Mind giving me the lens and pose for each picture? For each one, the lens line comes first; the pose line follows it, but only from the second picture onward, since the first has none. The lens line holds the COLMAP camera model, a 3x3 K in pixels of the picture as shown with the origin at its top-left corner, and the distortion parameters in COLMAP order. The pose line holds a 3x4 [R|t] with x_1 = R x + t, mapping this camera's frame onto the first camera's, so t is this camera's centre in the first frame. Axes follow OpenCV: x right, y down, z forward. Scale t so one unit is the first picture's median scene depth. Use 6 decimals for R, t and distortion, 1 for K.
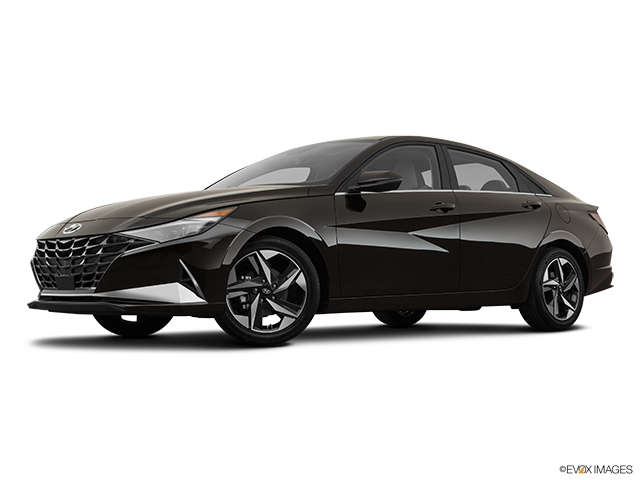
lens RADIAL K [[941.6, 0, 319.4], [0, 941.6, 240.7], [0, 0, 1]] dist [0.006482, 0.000000]
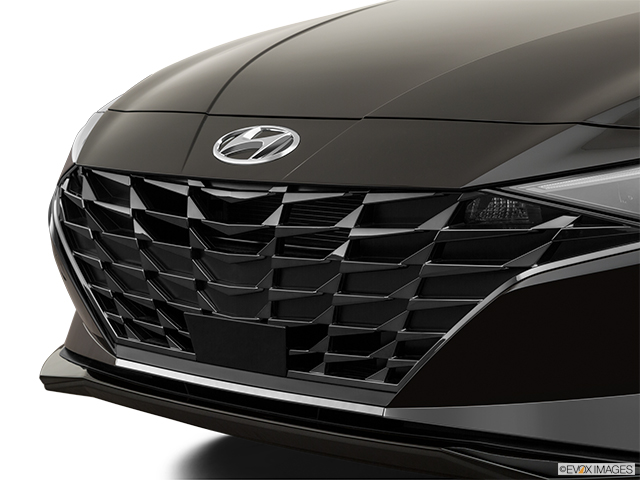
lens RADIAL K [[1808.5, 0, 320.2], [0, 1808.5, 240.7], [0, 0, 1]] dist [-0.129610, 0.000000]
pose [[0.998984, -0.007474, 0.044444, -0.260850], [0.000818, 0.989001, 0.147909, -0.061542], [-0.045061, -0.147722, 0.988002, 0.466309]]
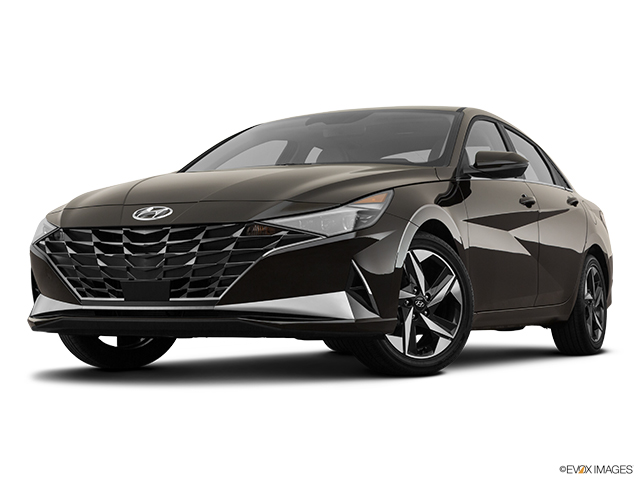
lens RADIAL K [[1284.6, 0, 317.9], [0, 1284.6, 237.8], [0, 0, 1]] dist [-0.142383, 0.000000]
pose [[0.927818, 0.023552, 0.372290, -0.490815], [-0.021377, 0.999722, -0.009967, 0.011931], [-0.372421, 0.001289, 0.928063, 0.069557]]
